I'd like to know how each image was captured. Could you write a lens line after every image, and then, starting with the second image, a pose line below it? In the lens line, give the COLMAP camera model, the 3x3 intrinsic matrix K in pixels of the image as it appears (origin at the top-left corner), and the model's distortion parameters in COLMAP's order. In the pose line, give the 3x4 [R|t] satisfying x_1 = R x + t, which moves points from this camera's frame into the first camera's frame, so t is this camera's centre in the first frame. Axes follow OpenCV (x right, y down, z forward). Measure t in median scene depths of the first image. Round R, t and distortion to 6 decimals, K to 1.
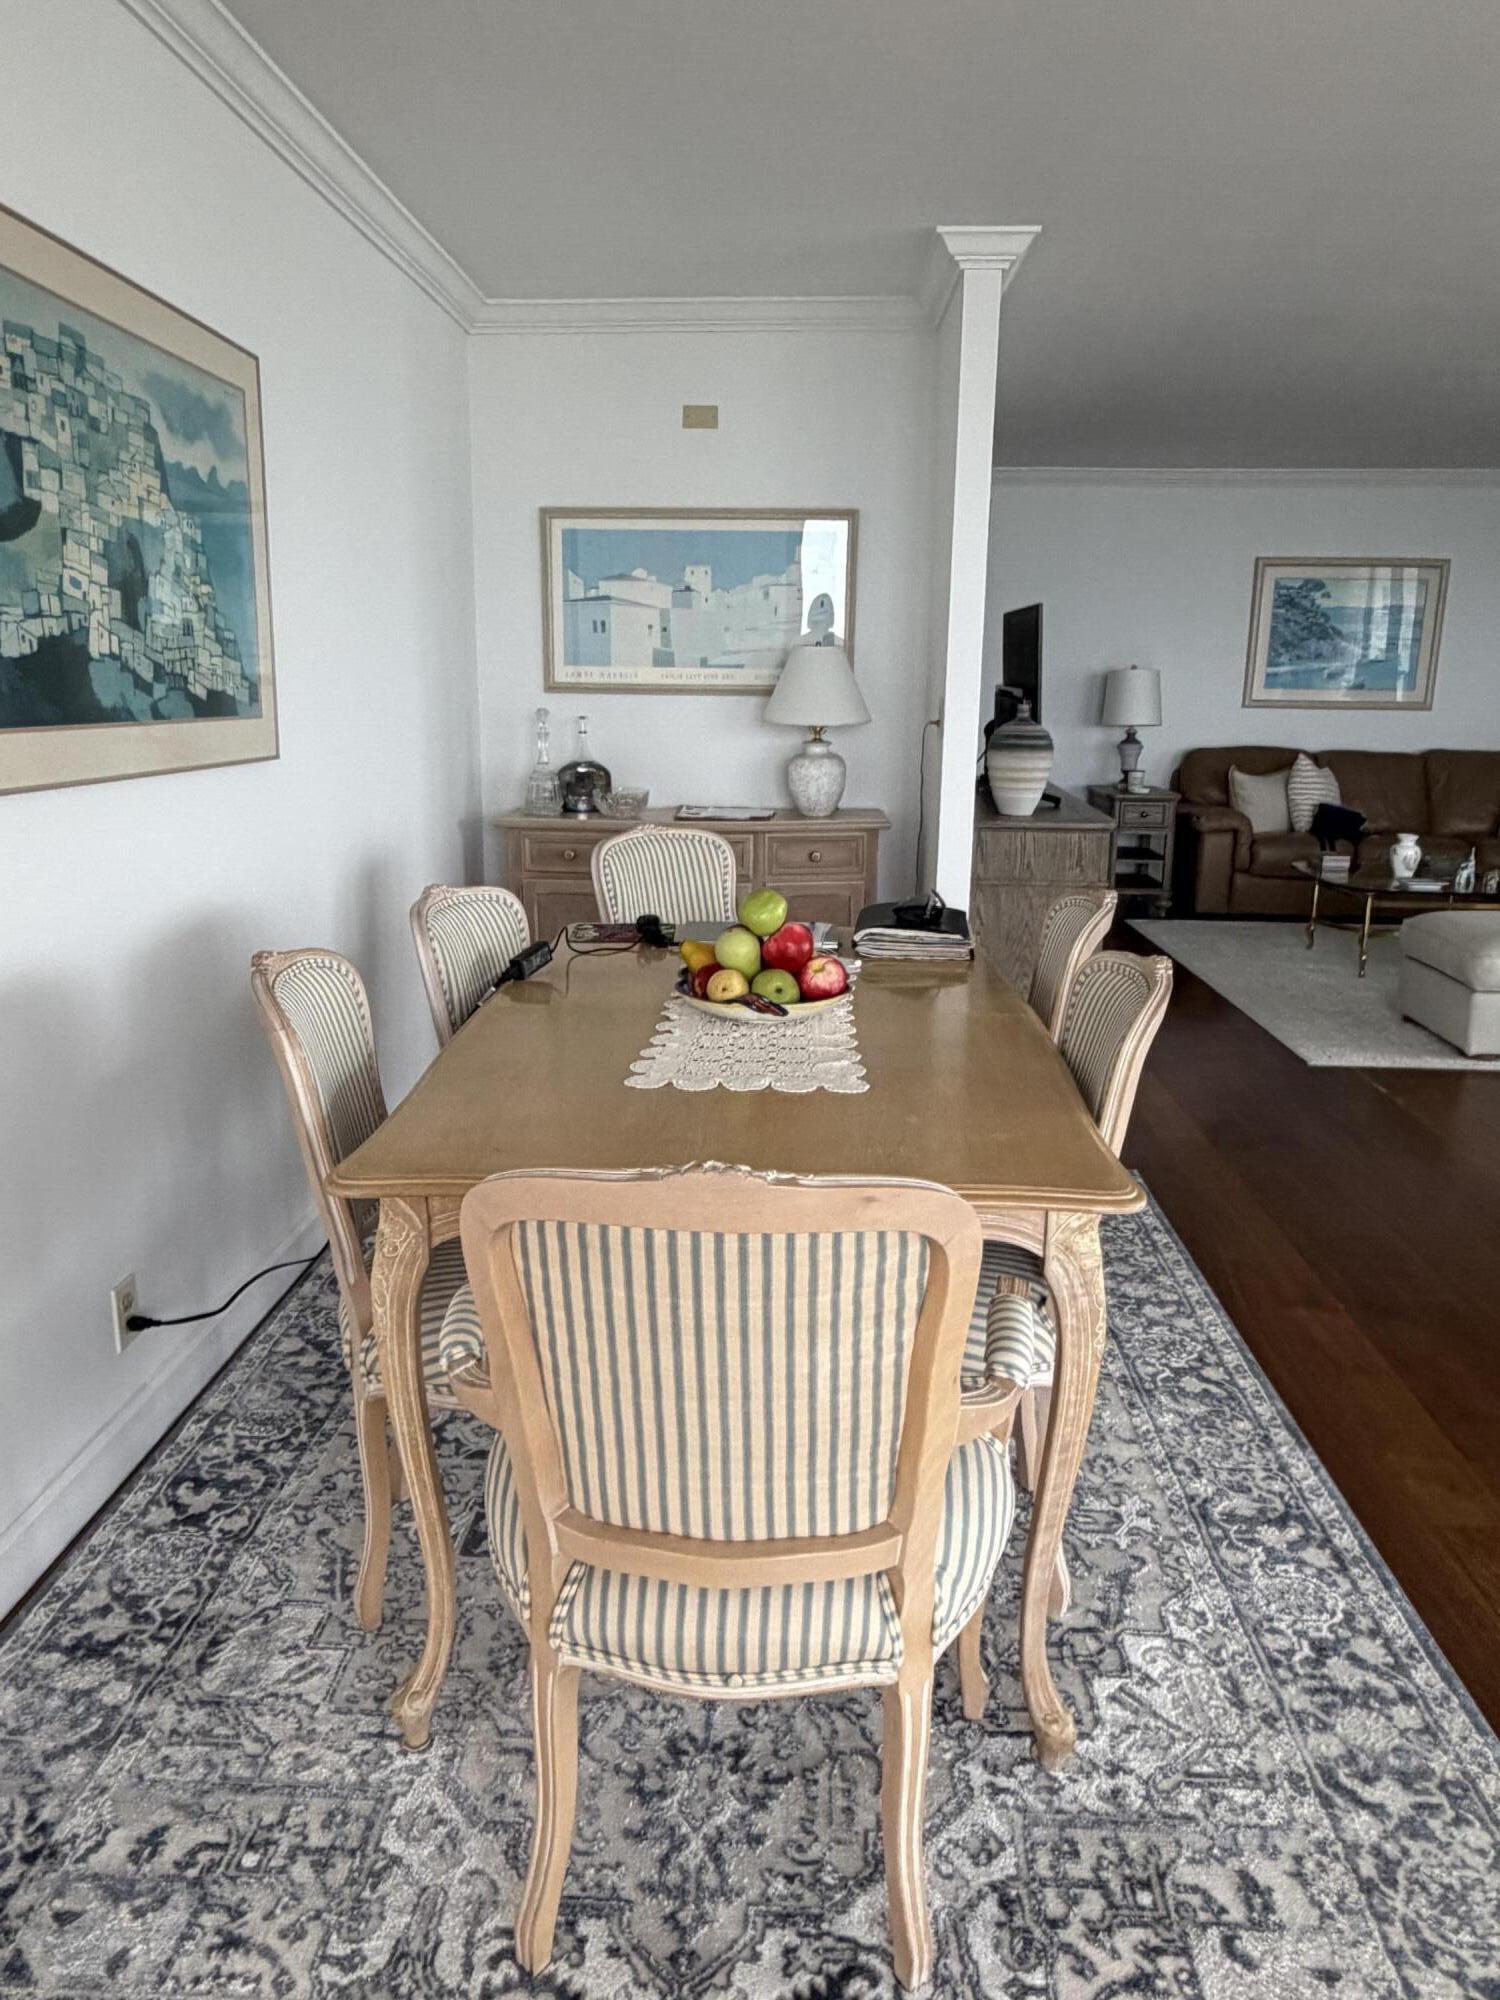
lens RADIAL K [[1421.4, 0, 748.7], [0, 1421.4, 992.0], [0, 0, 1]] dist [0.011679, 0.002475]
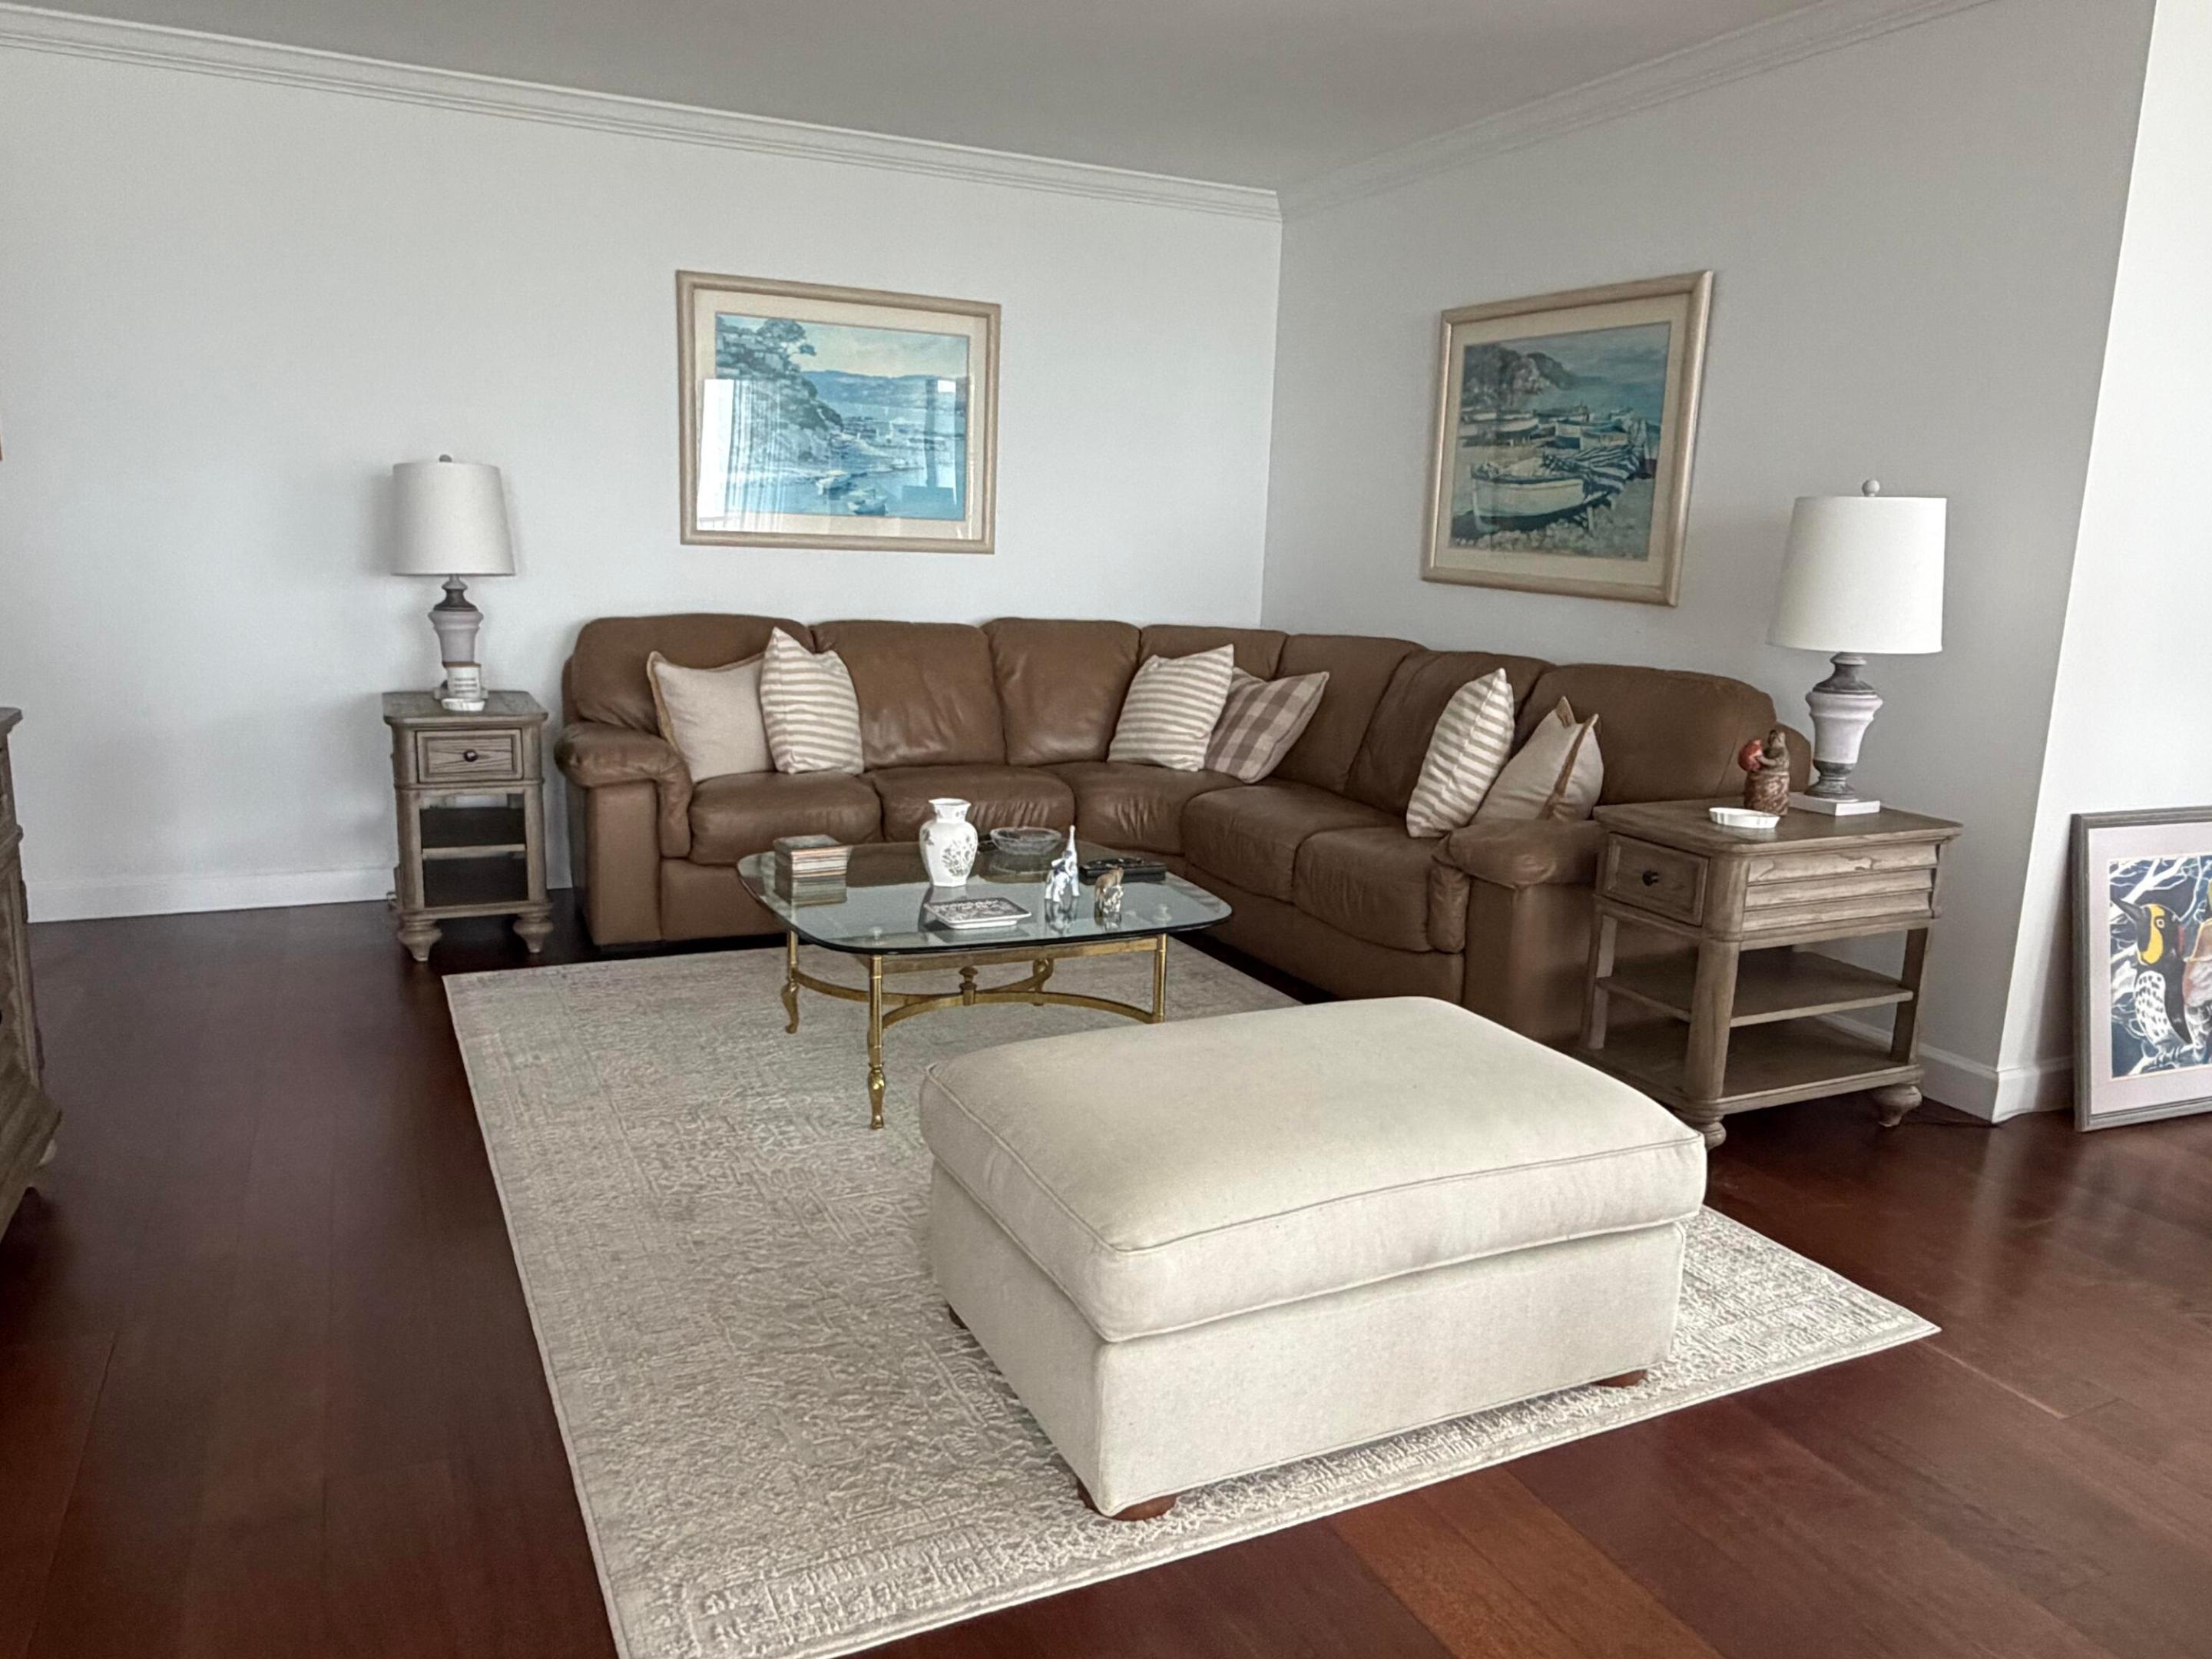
lens RADIAL K [[1572.1, 0, 1104.0], [0, 1572.1, 834.1], [0, 0, 1]] dist [0.011679, 0.002475]
pose [[0.884238, -0.070324, 0.461712, 0.211348], [0.081417, 0.996672, -0.004120, -0.075161], [-0.459885, 0.041235, 0.887021, 0.406447]]
